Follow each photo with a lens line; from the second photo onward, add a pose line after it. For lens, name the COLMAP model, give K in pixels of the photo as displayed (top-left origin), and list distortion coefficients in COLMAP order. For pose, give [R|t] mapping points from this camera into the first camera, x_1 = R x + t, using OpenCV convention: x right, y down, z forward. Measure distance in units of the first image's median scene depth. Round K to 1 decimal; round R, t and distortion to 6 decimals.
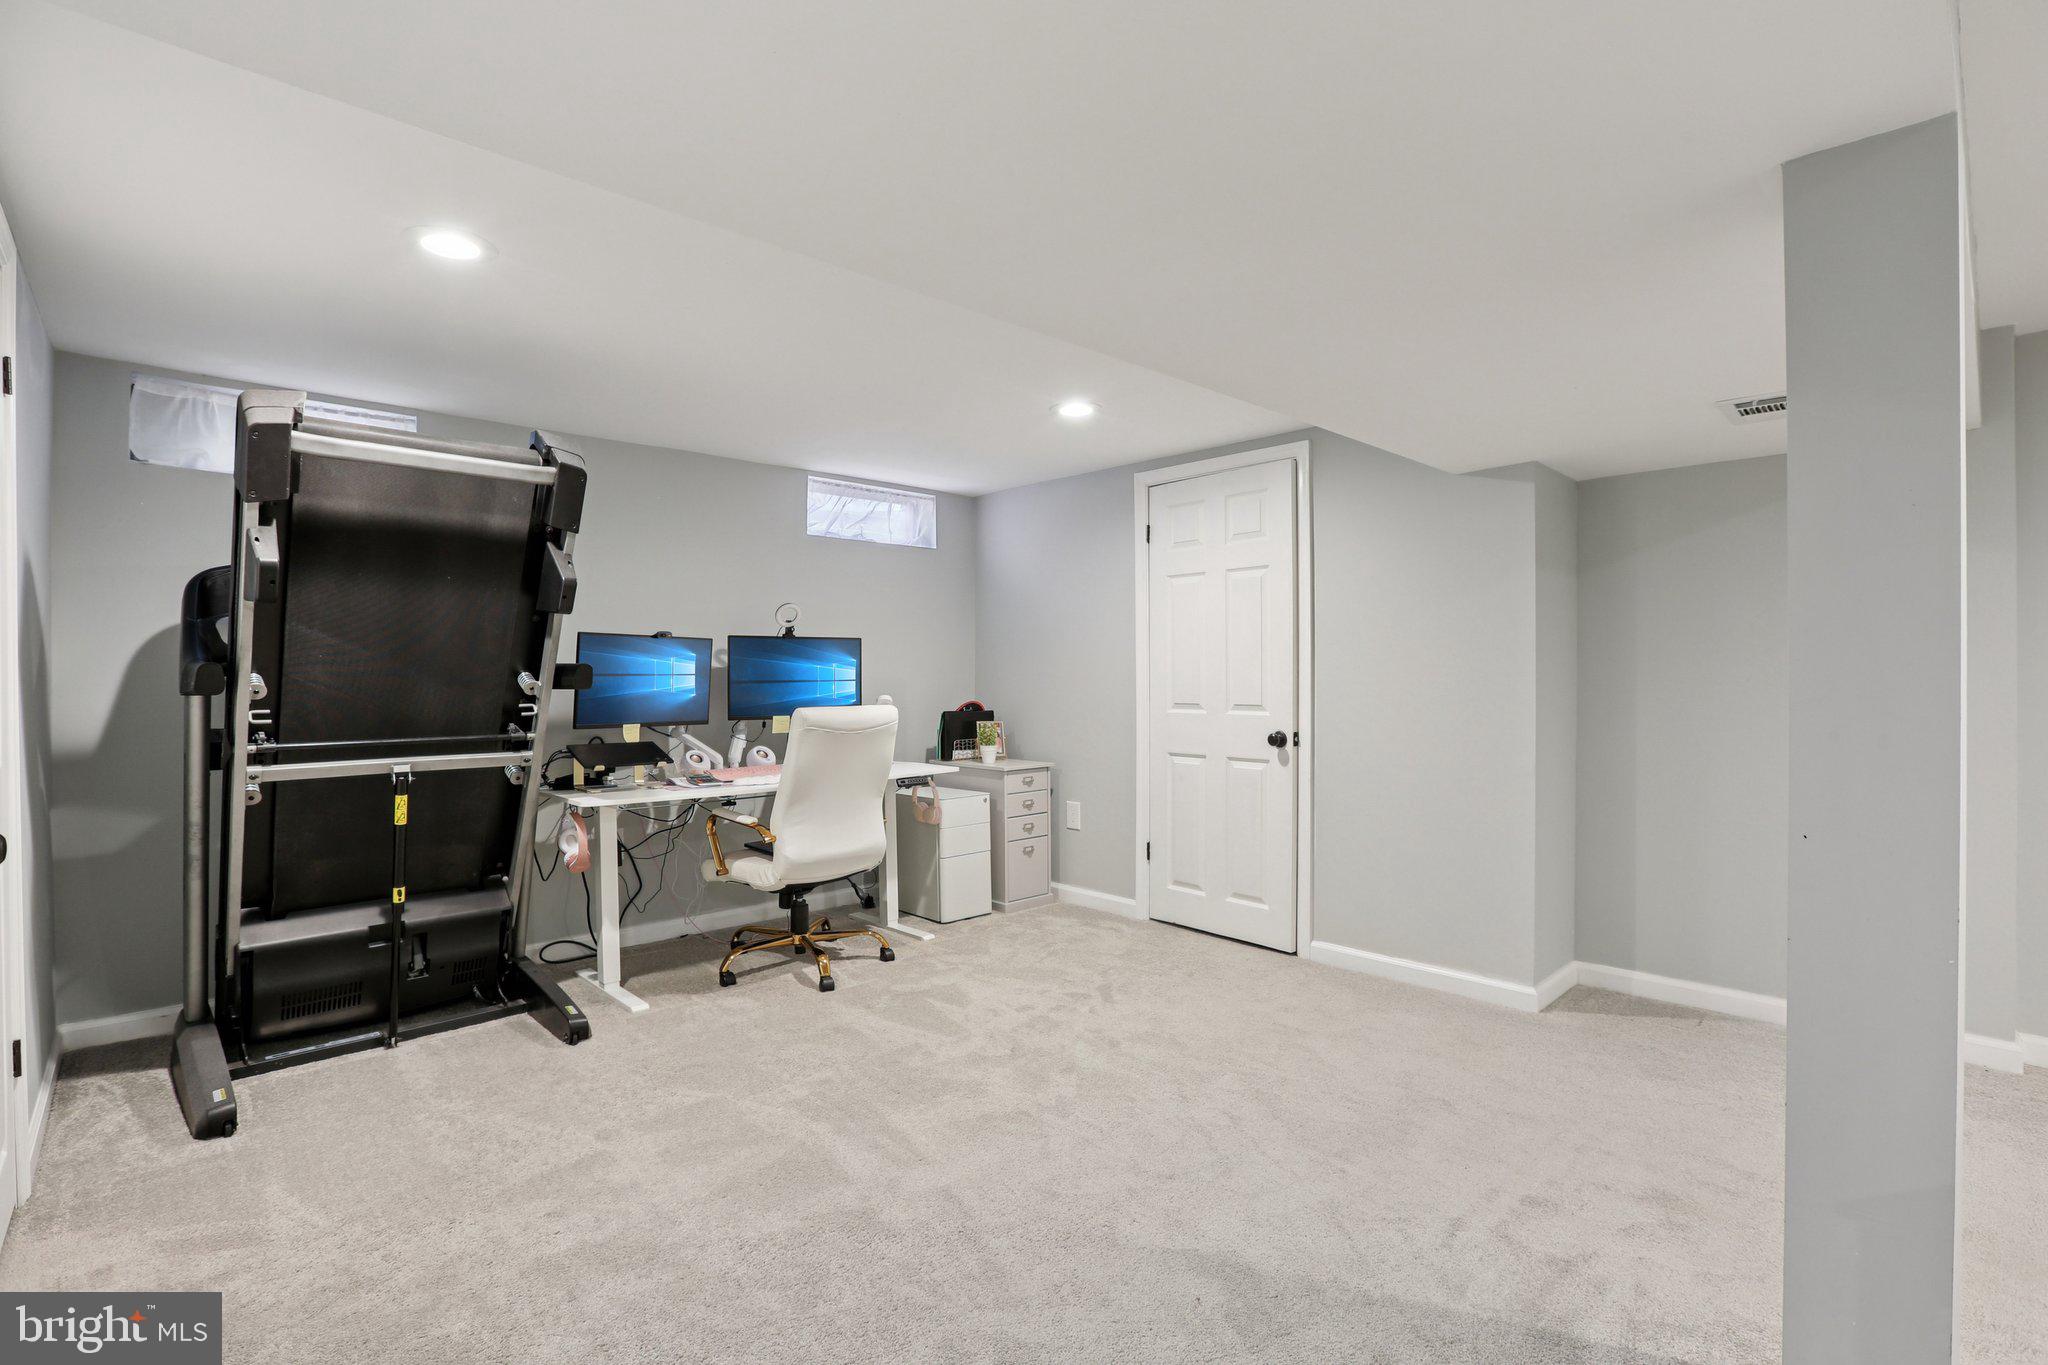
lens RADIAL K [[952.3, 0, 1022.7], [0, 952.3, 670.0], [0, 0, 1]] dist [-0.045334, 0.012511]
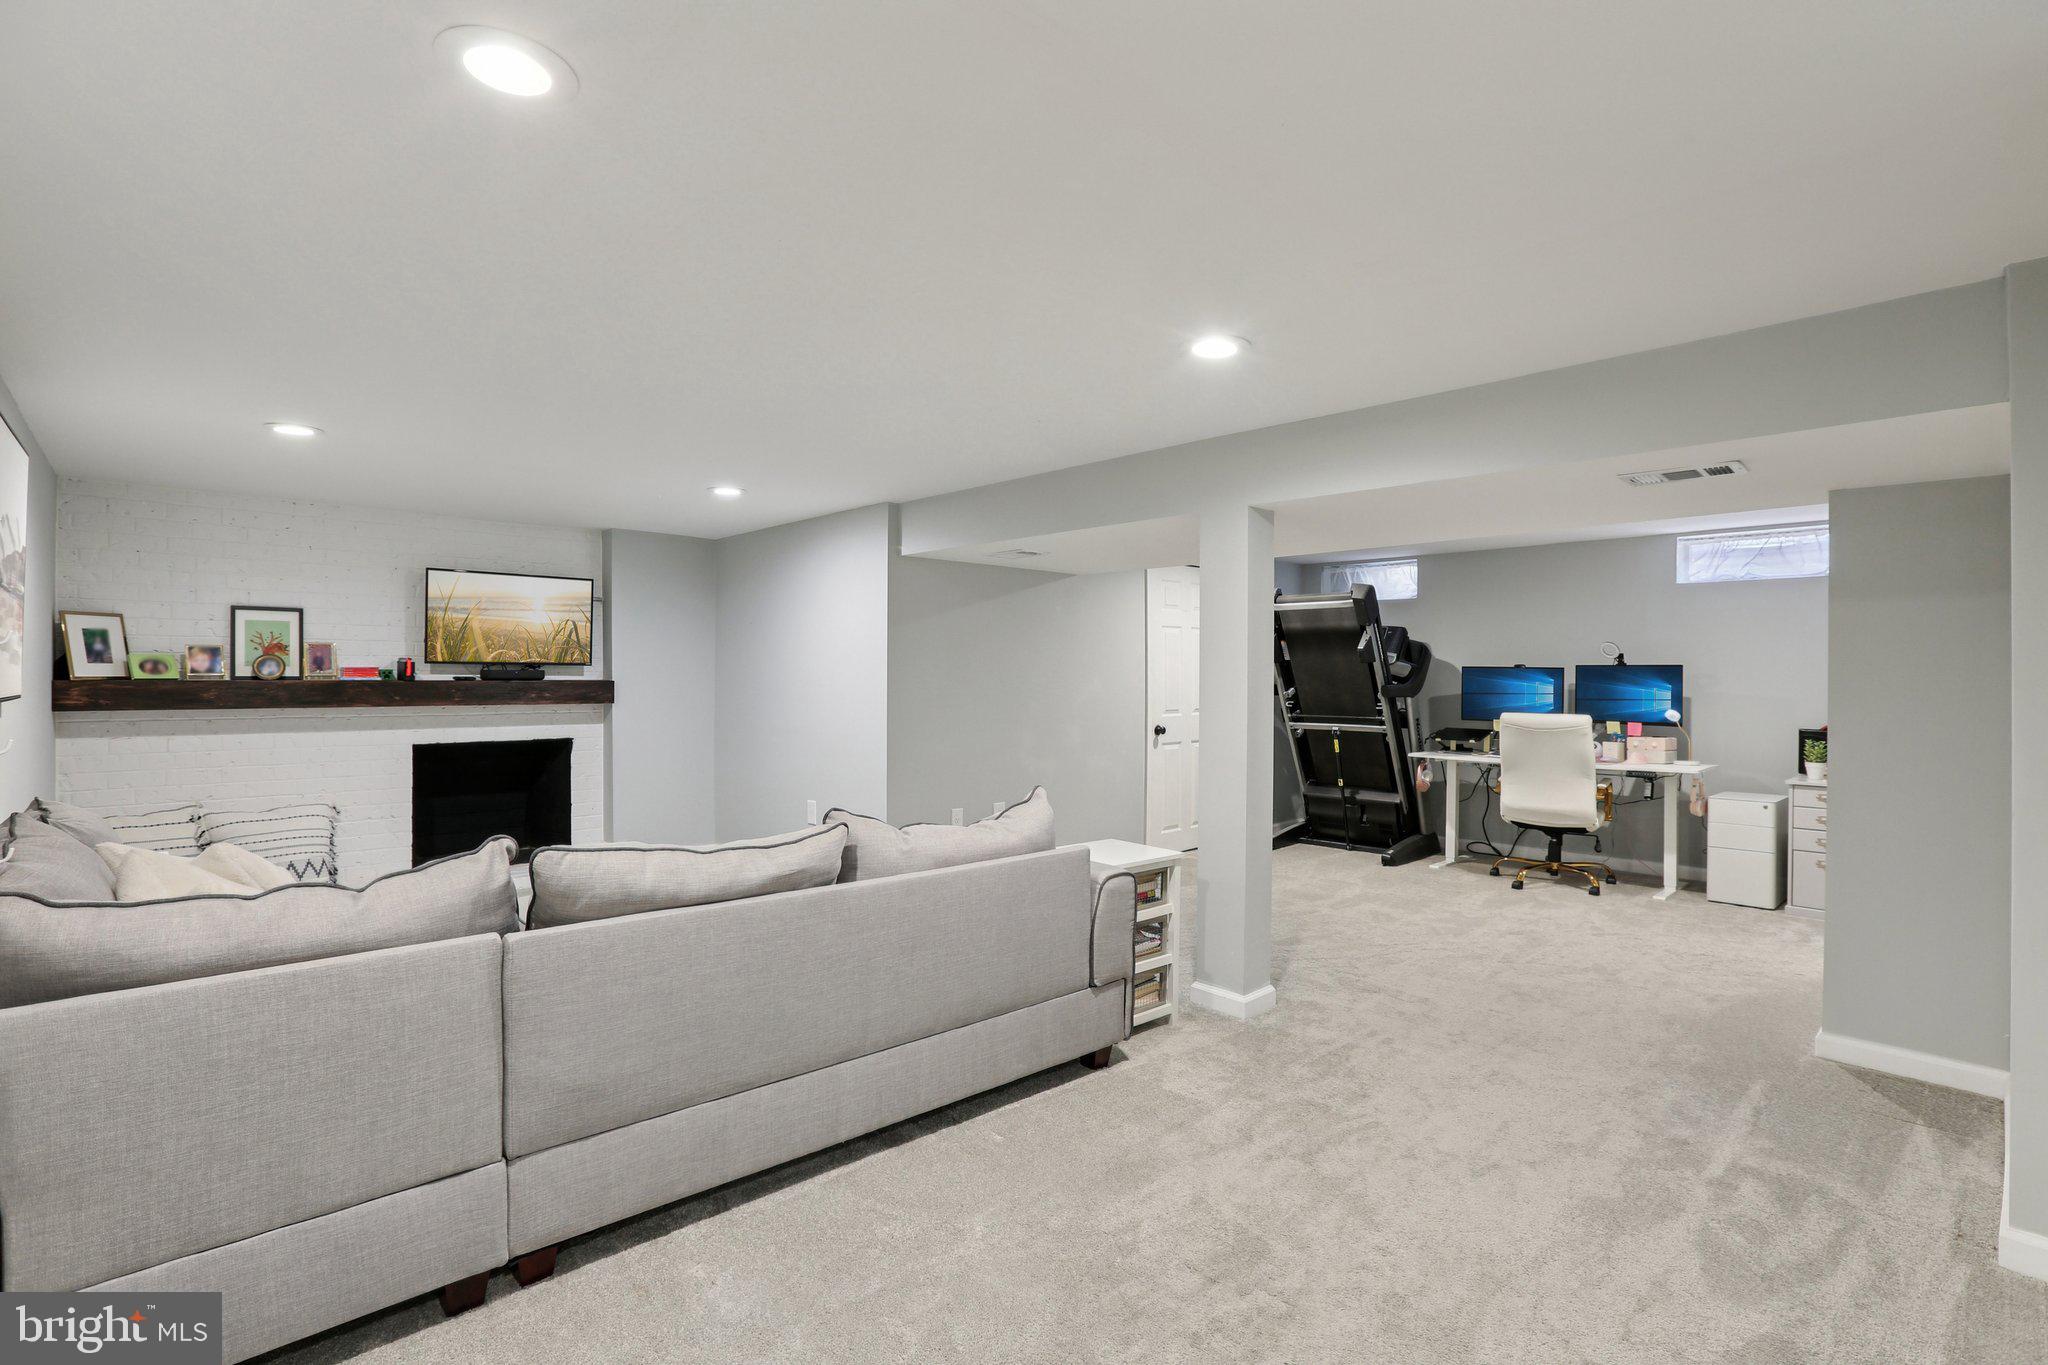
lens RADIAL K [[952.3, 0, 1024.1], [0, 952.3, 691.2], [0, 0, 1]] dist [-0.045334, 0.012511]
pose [[-0.080257, -0.010101, -0.996723, 1.409323], [-0.013946, 0.999862, -0.009010, 0.031889], [0.996677, 0.013178, -0.080387, 0.292985]]
